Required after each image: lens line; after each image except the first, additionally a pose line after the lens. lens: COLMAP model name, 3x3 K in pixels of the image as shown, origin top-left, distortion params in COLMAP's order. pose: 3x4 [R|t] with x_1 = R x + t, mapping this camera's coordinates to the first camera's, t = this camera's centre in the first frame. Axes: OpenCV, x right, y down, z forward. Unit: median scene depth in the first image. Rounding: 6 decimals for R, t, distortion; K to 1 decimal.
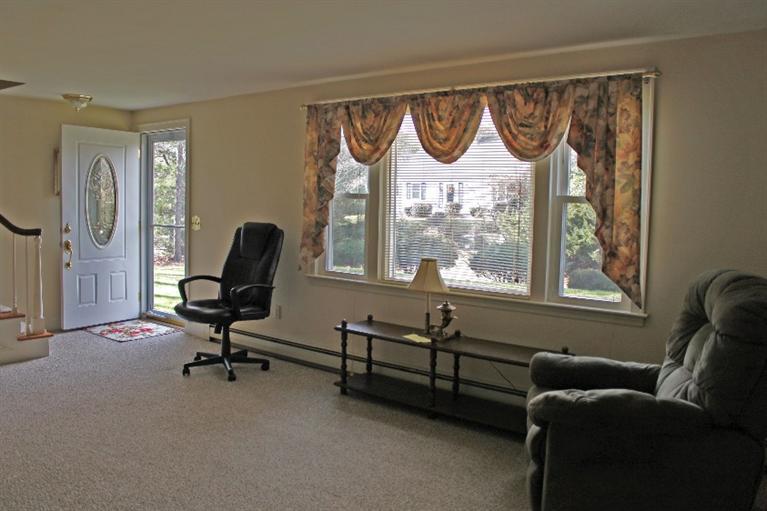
lens RADIAL K [[641.2, 0, 382.9], [0, 641.2, 256.8], [0, 0, 1]] dist [-0.153446, 0.105598]
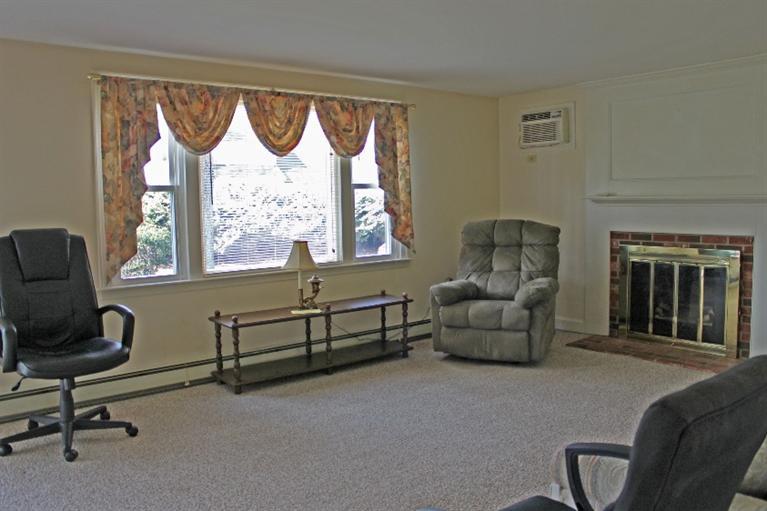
lens RADIAL K [[641.2, 0, 383.6], [0, 641.2, 254.2], [0, 0, 1]] dist [-0.153446, 0.105598]
pose [[0.210779, -0.102891, 0.972104, -1.000589], [0.113716, 0.990274, 0.080157, -0.047095], [-0.970897, 0.093649, 0.220430, 0.617397]]
